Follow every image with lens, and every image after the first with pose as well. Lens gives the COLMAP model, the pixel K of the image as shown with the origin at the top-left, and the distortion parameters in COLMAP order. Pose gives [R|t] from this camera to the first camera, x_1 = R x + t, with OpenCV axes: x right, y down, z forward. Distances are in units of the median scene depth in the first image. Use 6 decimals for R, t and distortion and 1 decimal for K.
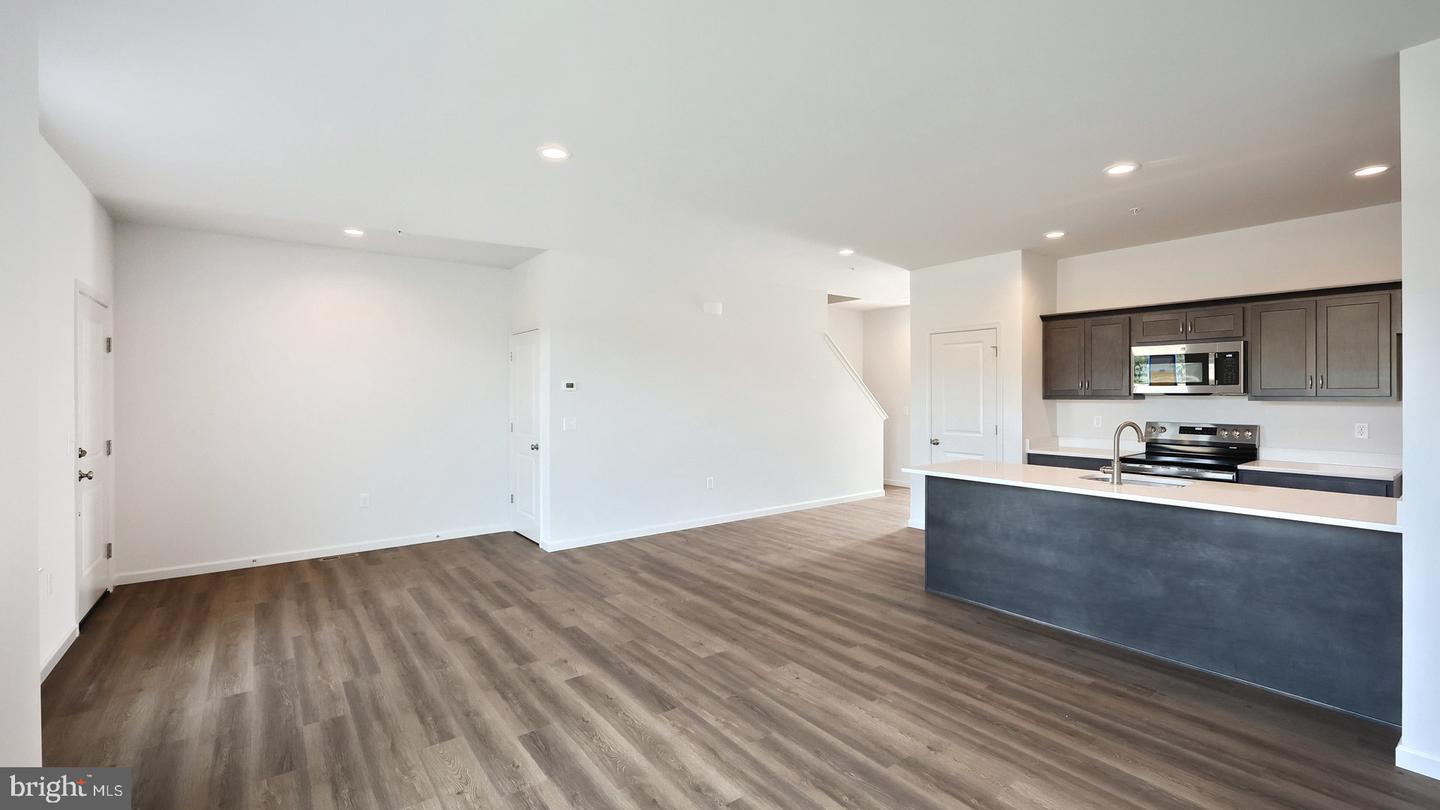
lens RADIAL K [[597.5, 0, 721.6], [0, 597.5, 396.7], [0, 0, 1]] dist [0.002240, 0.000090]
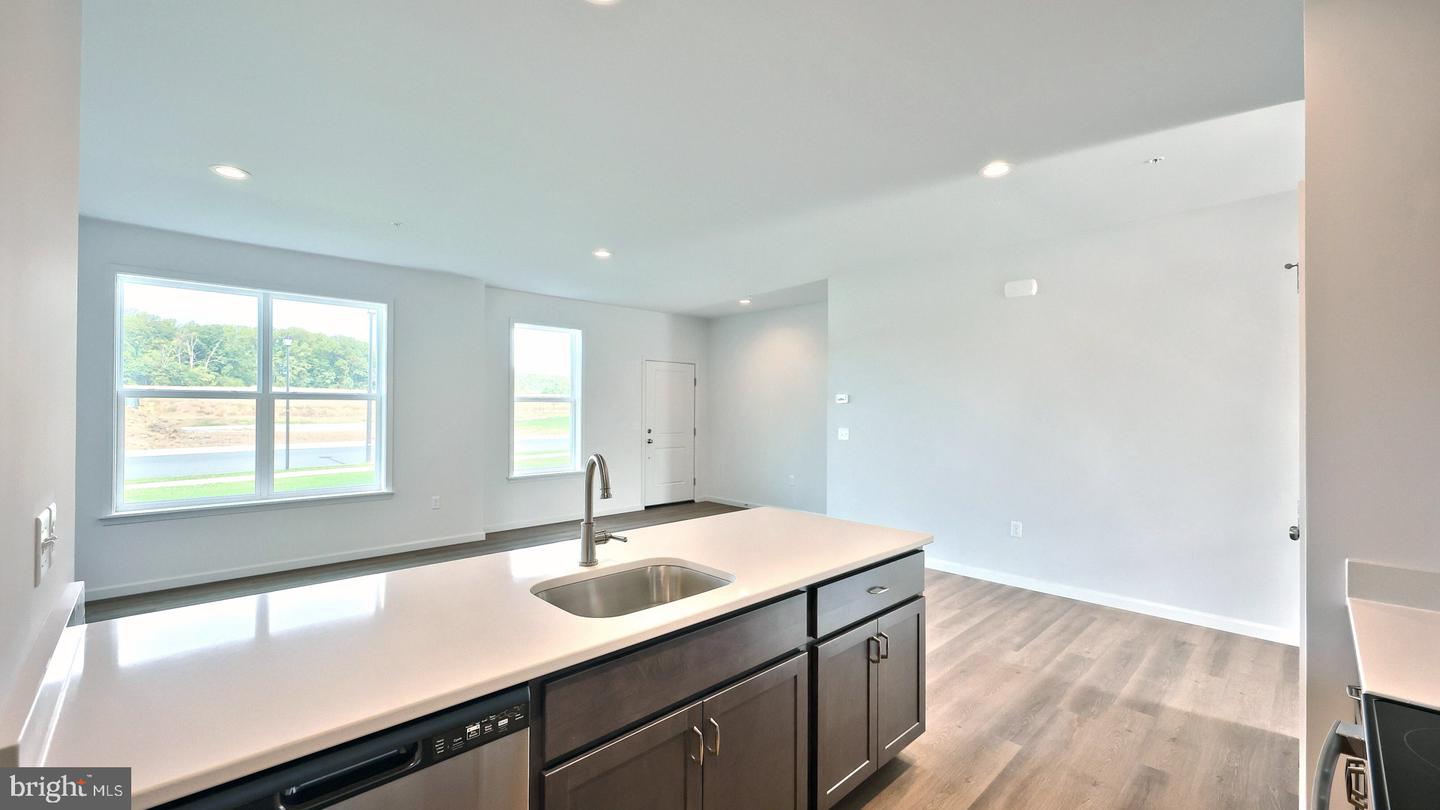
lens RADIAL K [[597.5, 0, 722.9], [0, 597.5, 410.0], [0, 0, 1]] dist [0.002240, 0.000090]
pose [[0.118746, 0.001601, -0.992923, 0.667779], [-0.010540, 0.999944, 0.000352, 0.001745], [0.992869, 0.010423, 0.118757, 0.565932]]
